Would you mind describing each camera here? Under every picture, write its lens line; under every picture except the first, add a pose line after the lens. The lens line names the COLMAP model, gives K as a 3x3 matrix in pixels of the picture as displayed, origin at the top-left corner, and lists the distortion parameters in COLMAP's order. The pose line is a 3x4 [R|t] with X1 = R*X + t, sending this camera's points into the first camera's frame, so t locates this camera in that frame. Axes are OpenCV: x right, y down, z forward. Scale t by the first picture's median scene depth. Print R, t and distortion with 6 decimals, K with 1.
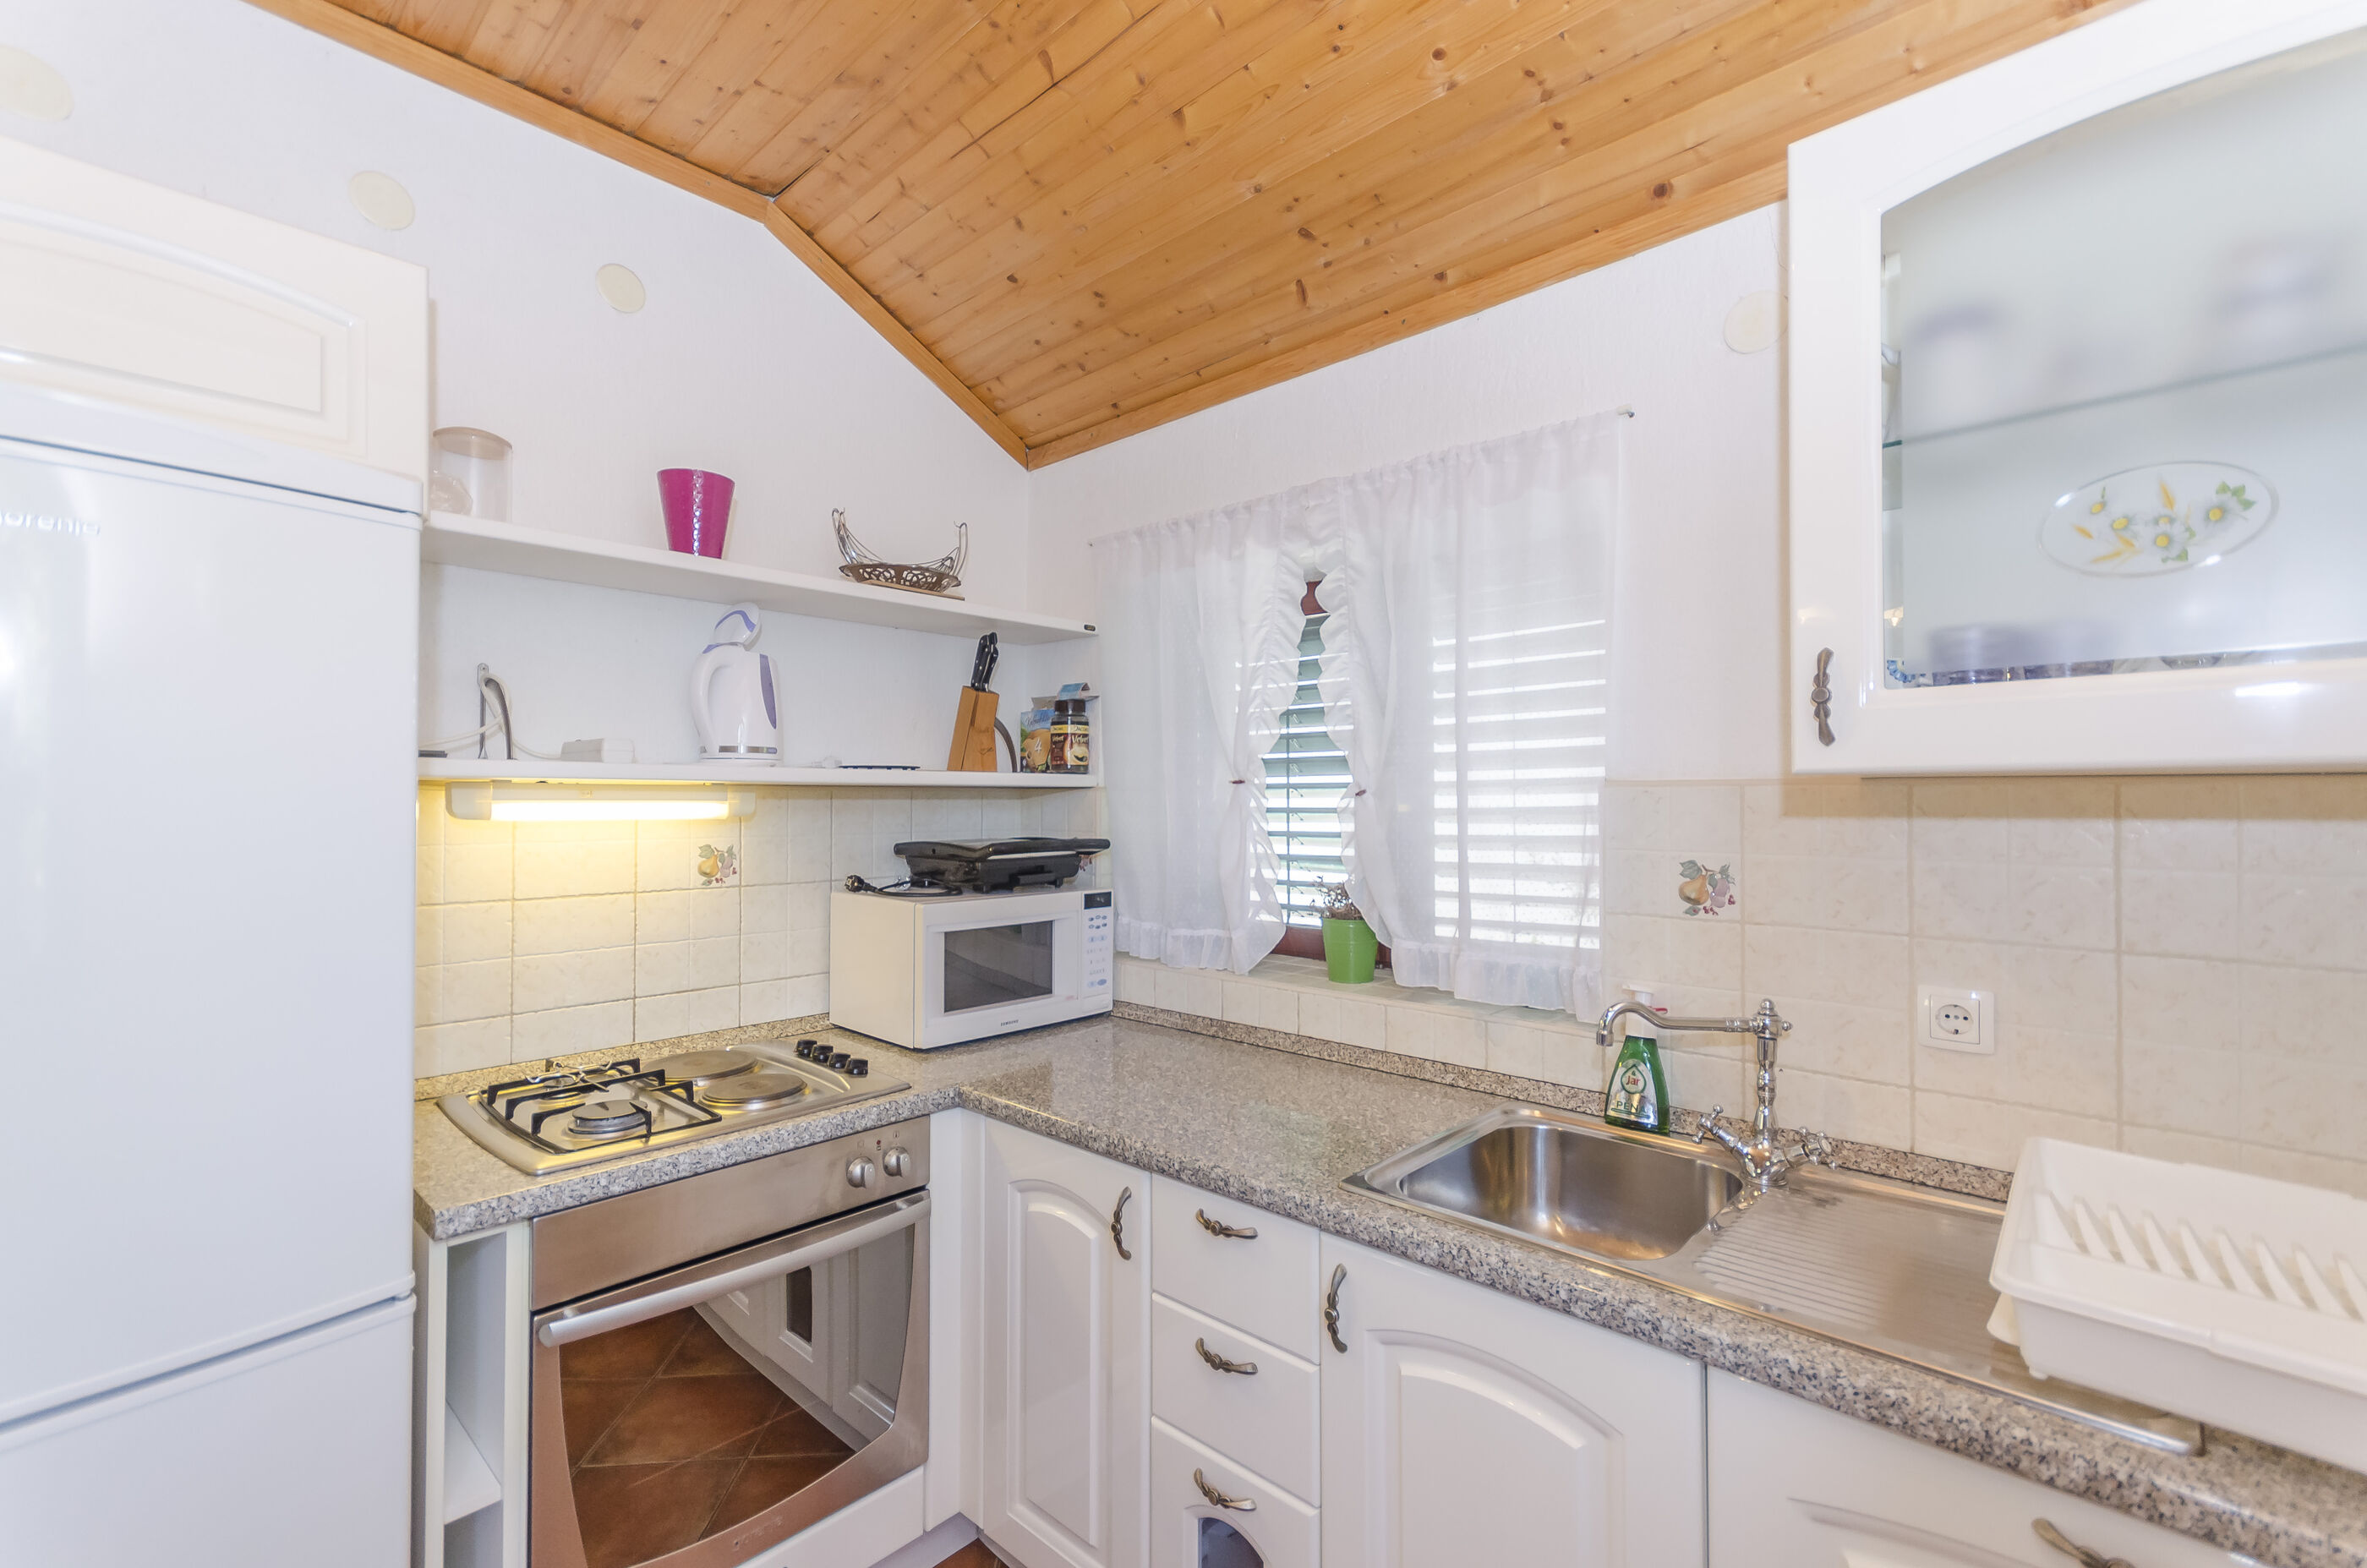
lens RADIAL K [[992.4, 0, 1205.1], [0, 992.4, 814.6], [0, 0, 1]] dist [0.002019, 0.000579]
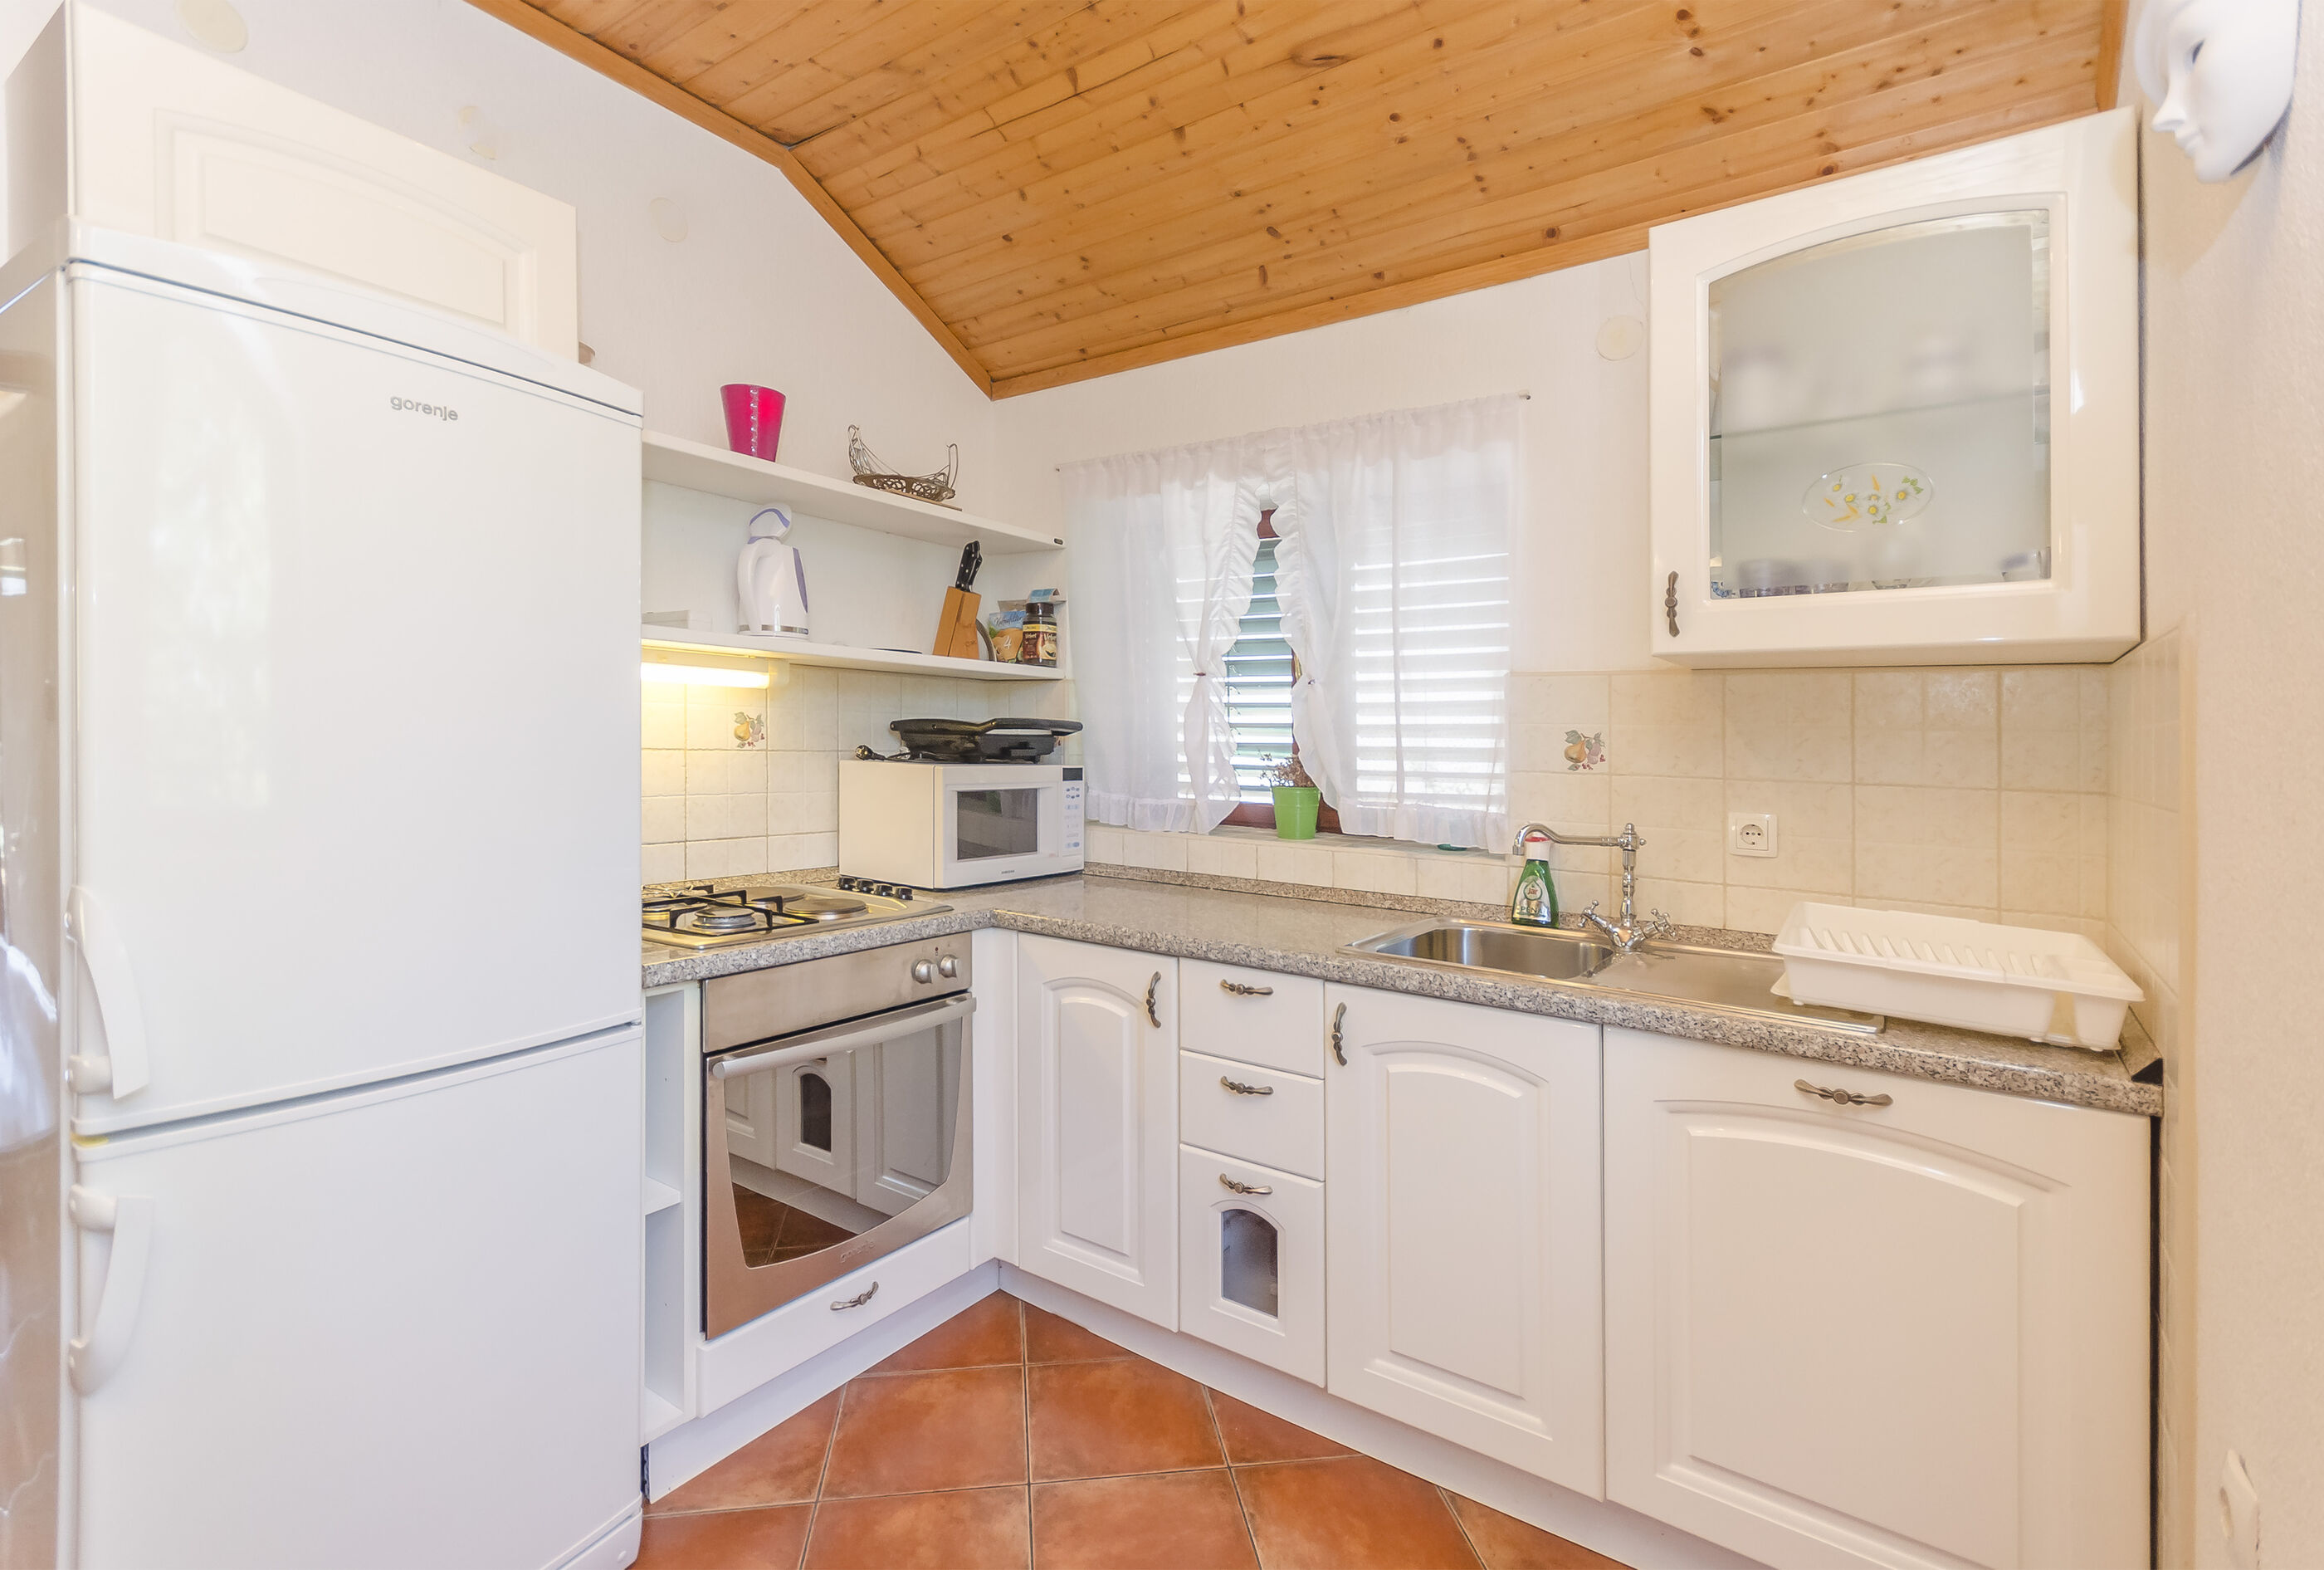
lens RADIAL K [[1051.8, 0, 1152.5], [0, 1051.8, 724.8], [0, 0, 1]] dist [0.000399, 0.000314]
pose [[0.991256, 0.028812, 0.128766, -0.206712], [-0.024335, 0.999048, -0.036203, 0.083256], [-0.129687, 0.032753, 0.991014, -0.270121]]
